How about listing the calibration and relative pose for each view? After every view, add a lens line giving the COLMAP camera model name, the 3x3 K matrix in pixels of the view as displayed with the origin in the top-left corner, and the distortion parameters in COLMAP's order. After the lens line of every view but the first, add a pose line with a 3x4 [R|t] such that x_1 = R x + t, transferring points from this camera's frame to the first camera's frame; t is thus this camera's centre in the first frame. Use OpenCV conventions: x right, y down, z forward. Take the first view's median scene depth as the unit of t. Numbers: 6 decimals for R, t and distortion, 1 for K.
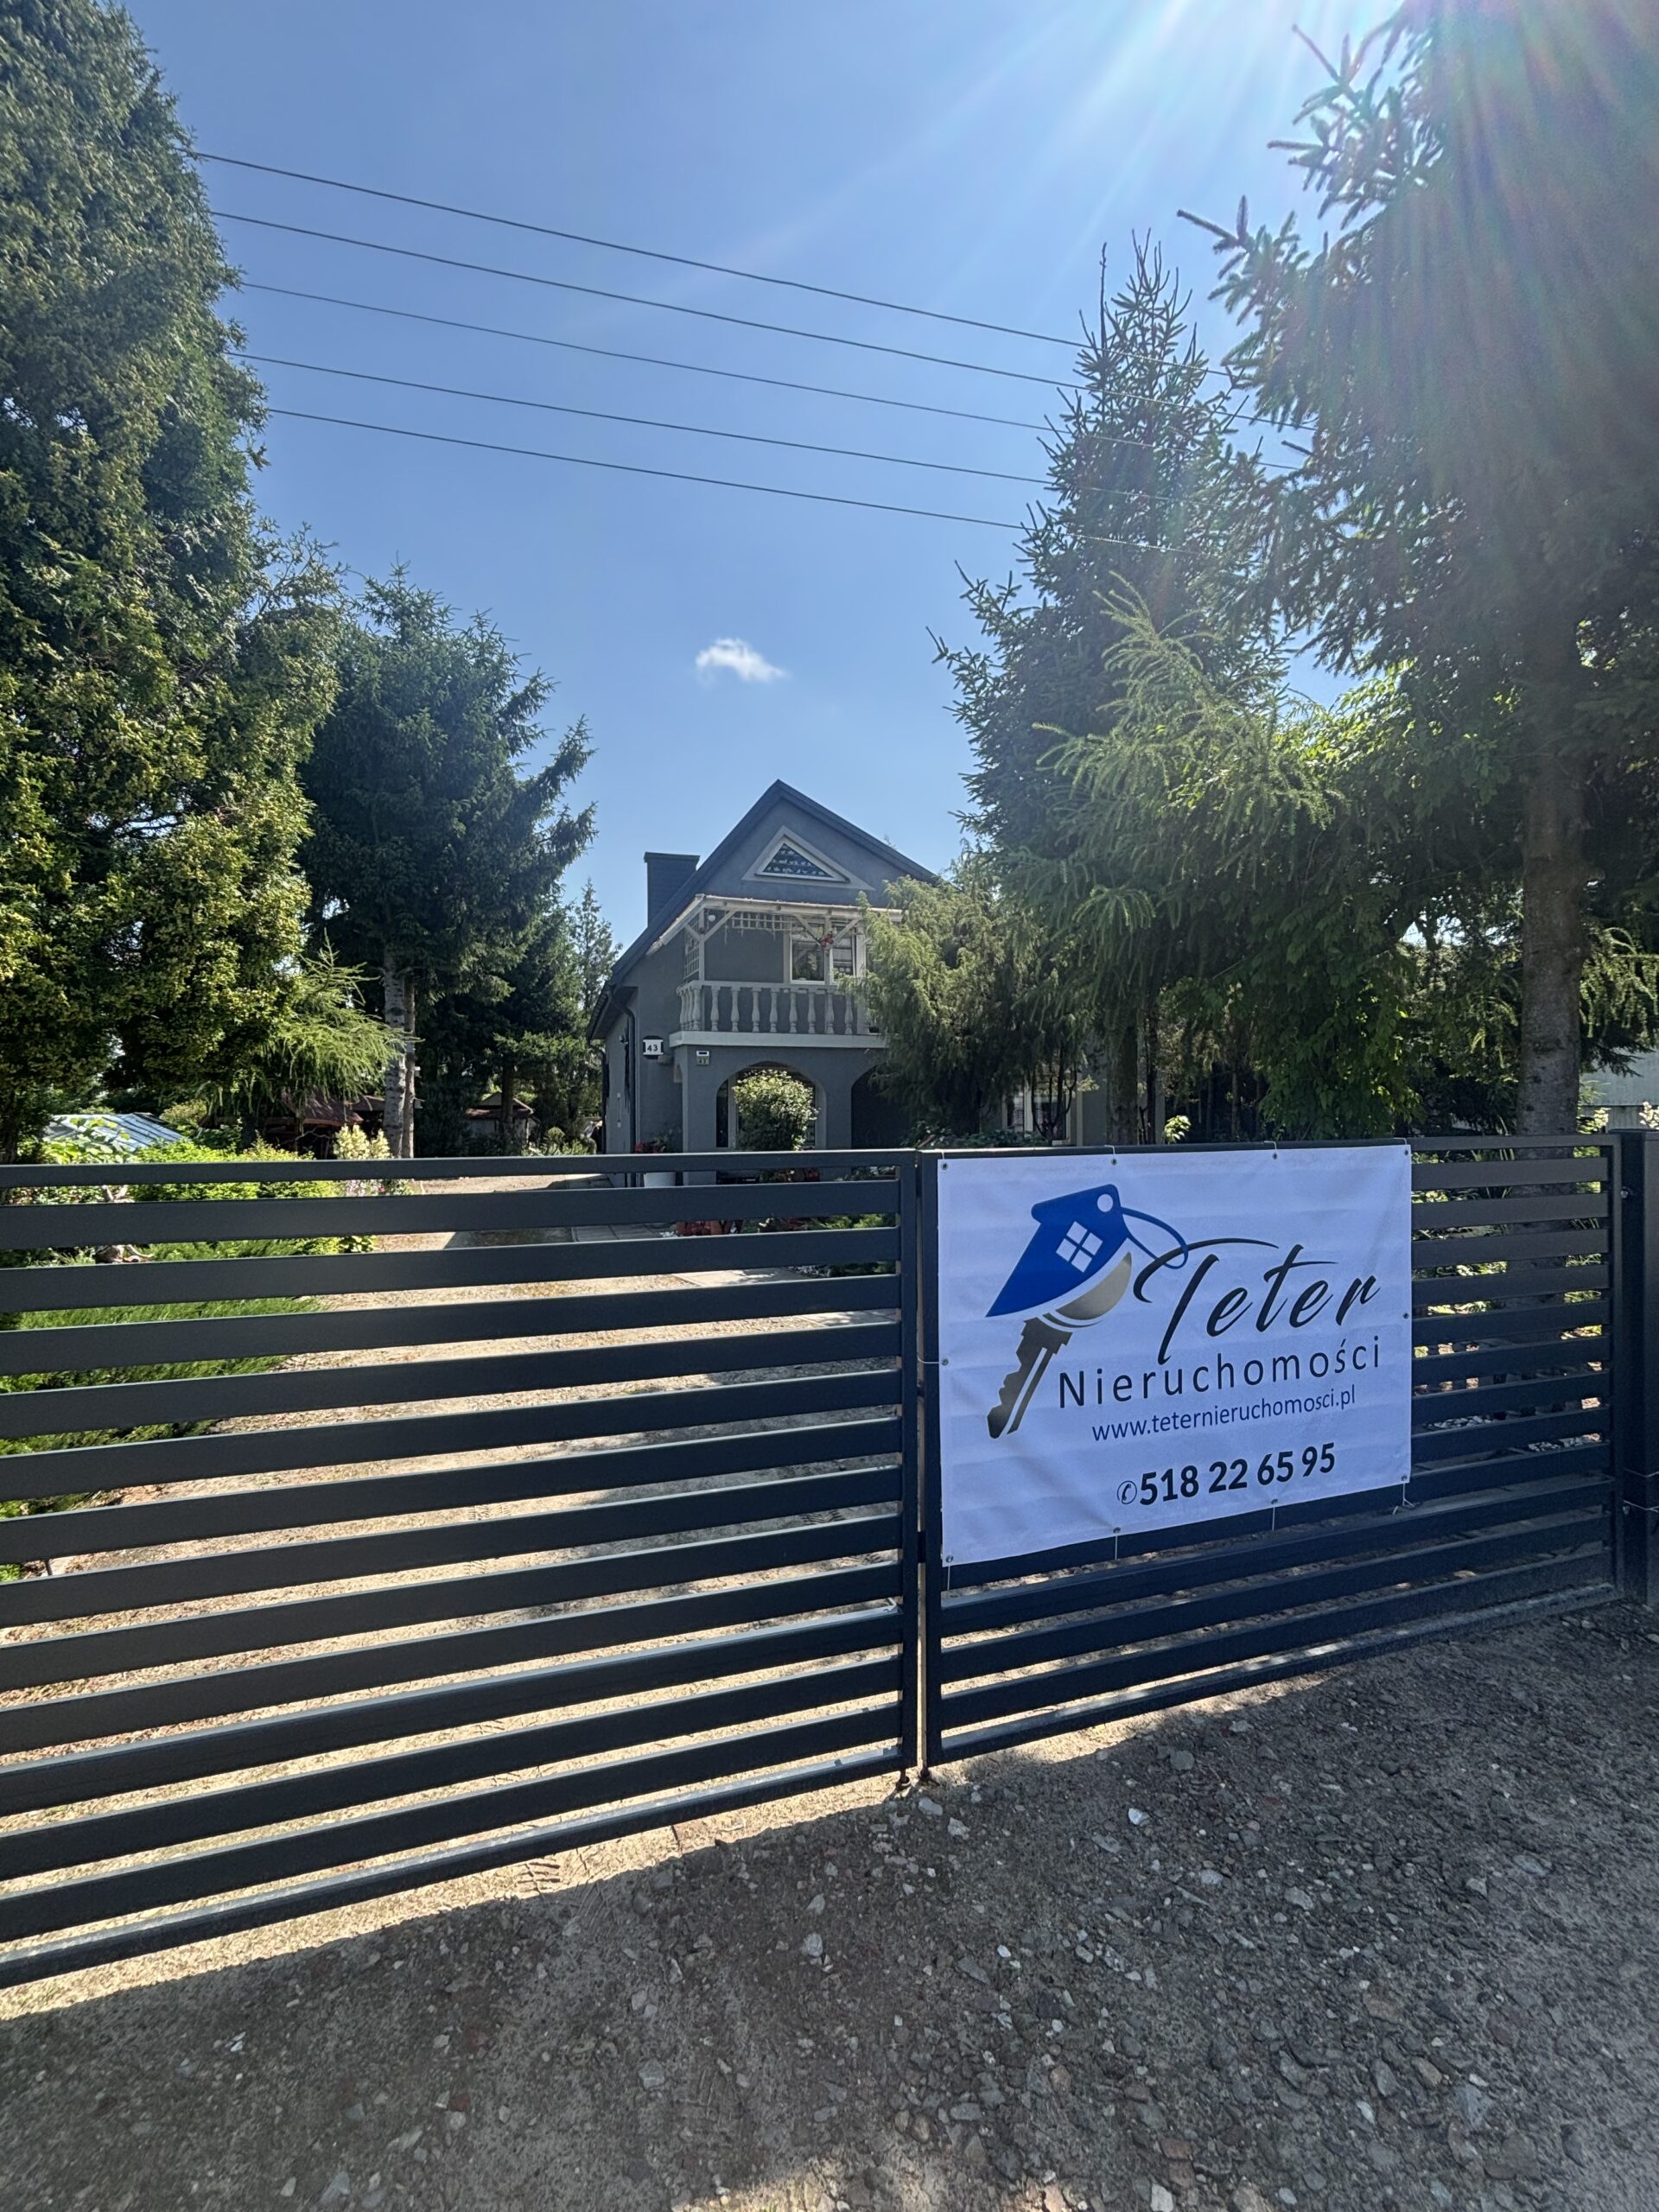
lens RADIAL K [[874.4, 0, 832.5], [0, 874.4, 1108.5], [0, 0, 1]] dist [-0.019114, -0.000152]
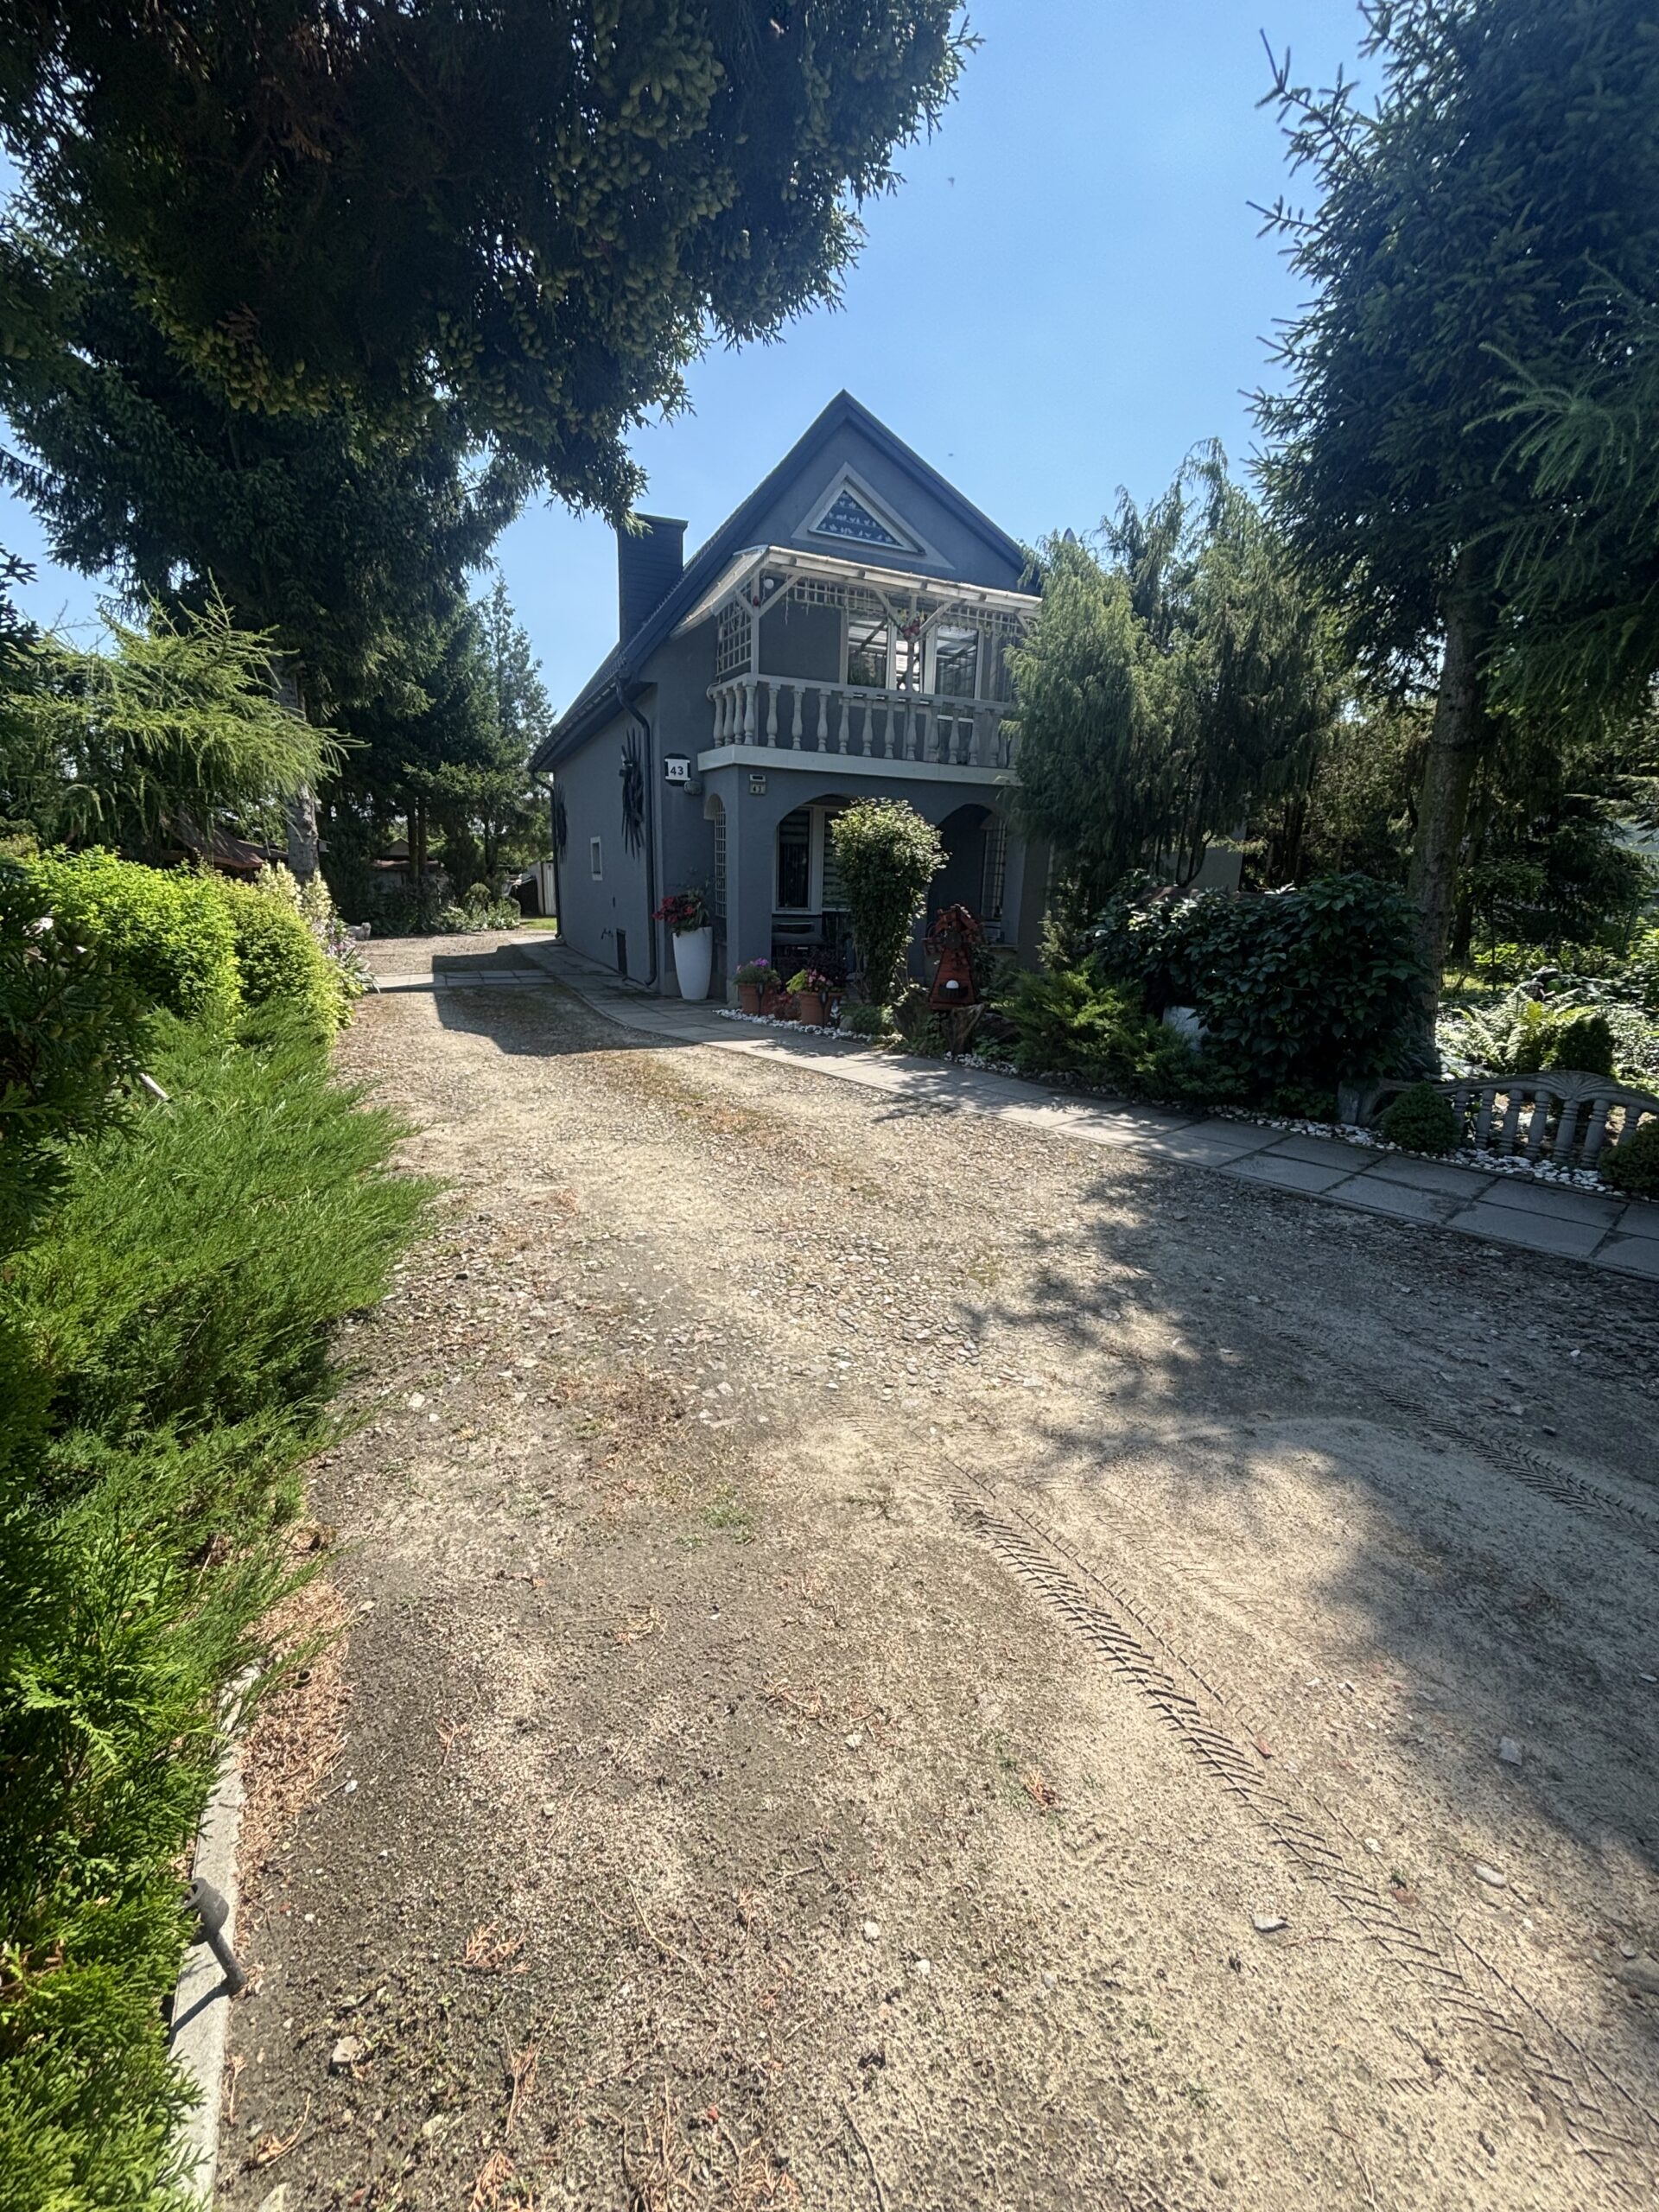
lens RADIAL K [[874.4, 0, 832.5], [0, 874.4, 1108.5], [0, 0, 1]] dist [-0.019114, -0.000152]
pose [[0.994572, 0.004290, 0.103963, -0.155954], [-0.031118, 0.965685, 0.257844, 0.017980], [-0.099290, -0.259680, 0.960577, 0.173635]]
